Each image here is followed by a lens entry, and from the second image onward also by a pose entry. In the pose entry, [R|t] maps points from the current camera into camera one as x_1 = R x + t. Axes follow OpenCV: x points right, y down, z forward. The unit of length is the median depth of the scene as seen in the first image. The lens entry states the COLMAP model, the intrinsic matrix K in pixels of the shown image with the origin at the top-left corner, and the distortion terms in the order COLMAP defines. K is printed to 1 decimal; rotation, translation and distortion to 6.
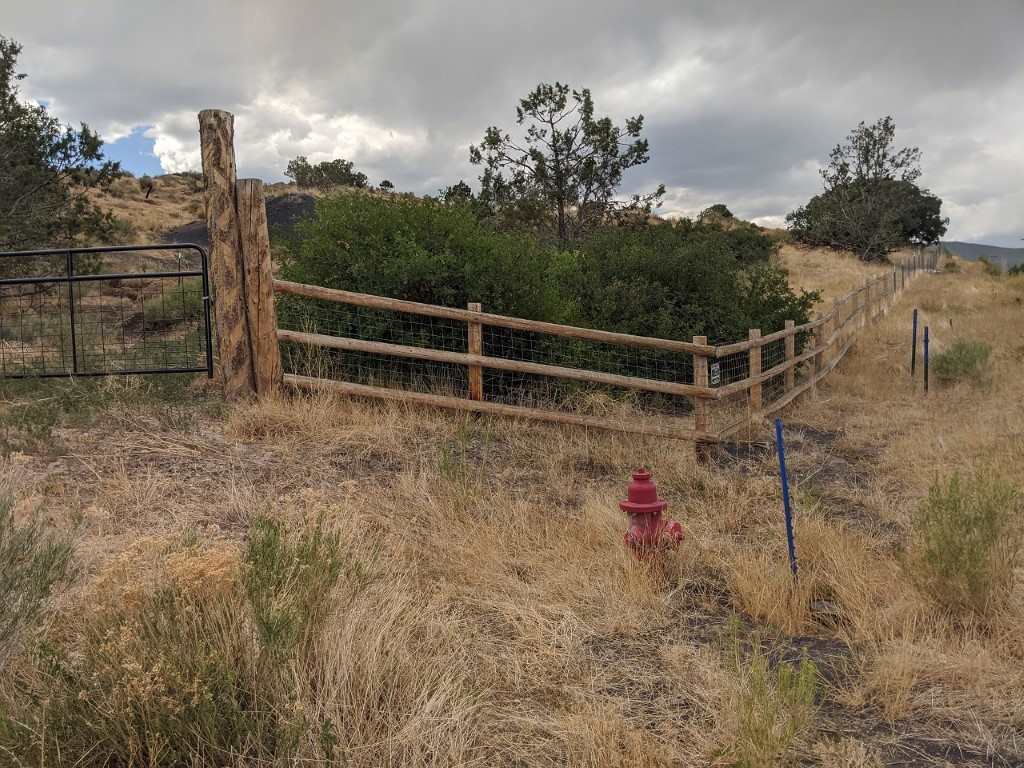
lens RADIAL K [[678.8, 0, 512.8], [0, 678.8, 437.4], [0, 0, 1]] dist [-0.010822, 0.009214]
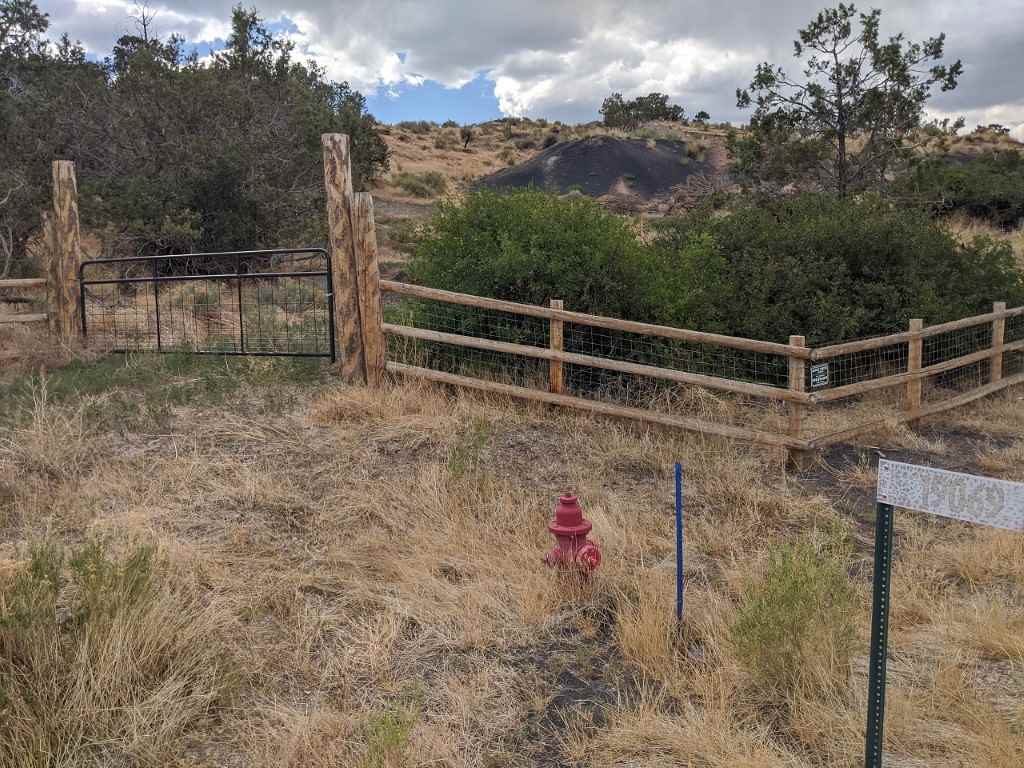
lens RADIAL K [[684.5, 0, 602.2], [0, 684.5, 429.0], [0, 0, 1]] dist [0.010185, 0.001624]
pose [[0.947222, 0.082849, -0.309687, 0.096693], [-0.058966, 0.994573, 0.085717, -0.025807], [0.315108, -0.062932, 0.946967, 0.000105]]
